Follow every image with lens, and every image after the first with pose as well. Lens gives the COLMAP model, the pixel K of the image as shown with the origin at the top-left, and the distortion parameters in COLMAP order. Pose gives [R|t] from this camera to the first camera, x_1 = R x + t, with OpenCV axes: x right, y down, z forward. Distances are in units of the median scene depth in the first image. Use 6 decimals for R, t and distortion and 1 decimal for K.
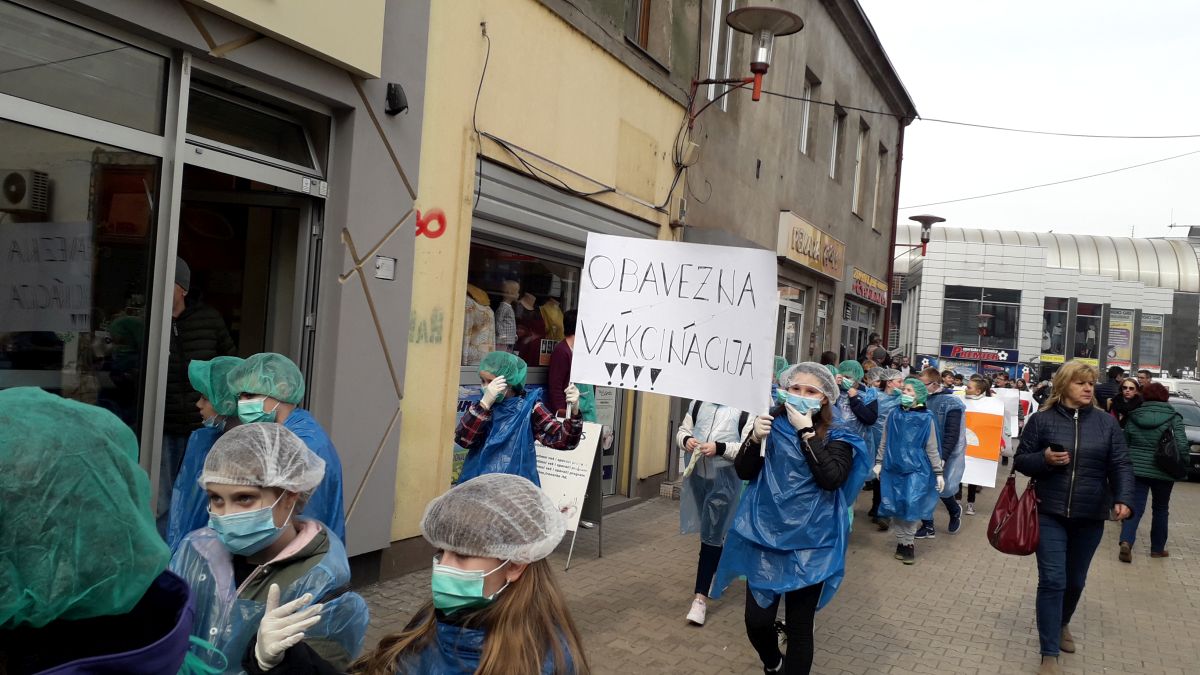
lens RADIAL K [[923.9, 0, 605.9], [0, 923.9, 338.4], [0, 0, 1]] dist [0.177383, -0.403077]
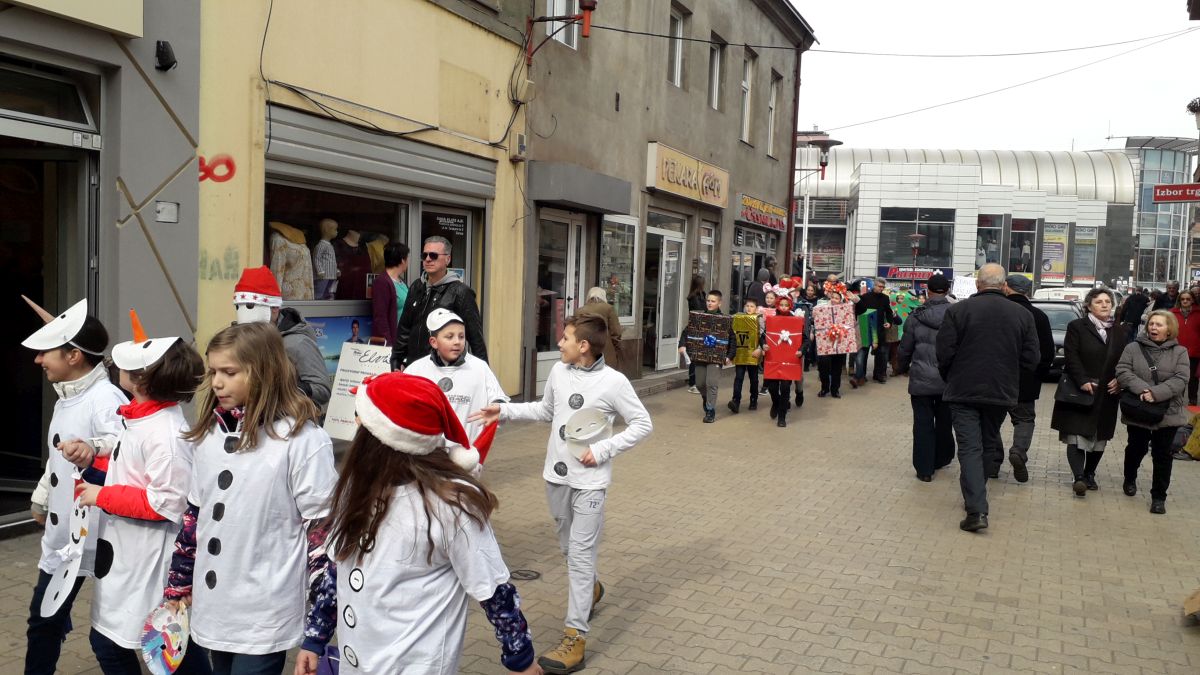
lens RADIAL K [[936.4, 0, 612.5], [0, 936.4, 336.1], [0, 0, 1]] dist [0.140368, -0.298357]
pose [[0.998436, -0.046591, 0.030898, 0.110139], [0.044517, 0.996910, 0.064718, 0.009170], [-0.033818, -0.063241, 0.997425, -0.059796]]
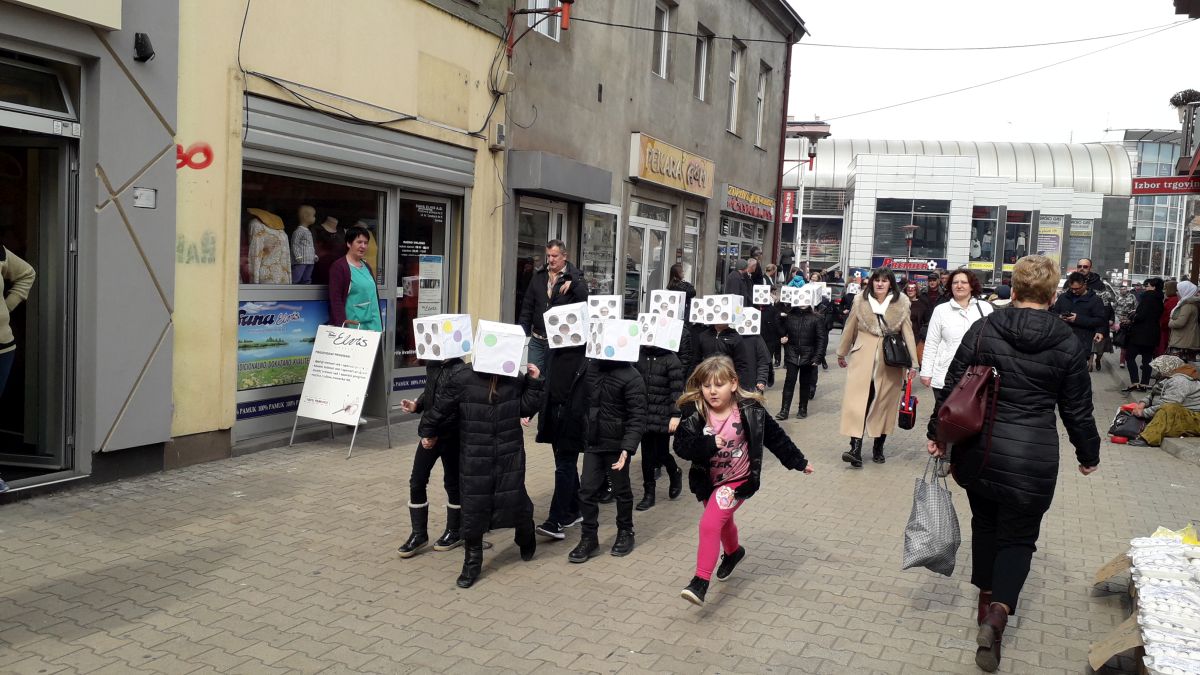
lens RADIAL K [[936.1, 0, 613.9], [0, 936.1, 332.5], [0, 0, 1]] dist [0.148370, -0.296112]
pose [[0.998868, -0.037705, 0.029012, 0.133702], [0.035497, 0.996687, 0.073175, 0.010561], [-0.031675, -0.072062, 0.996897, -0.082389]]
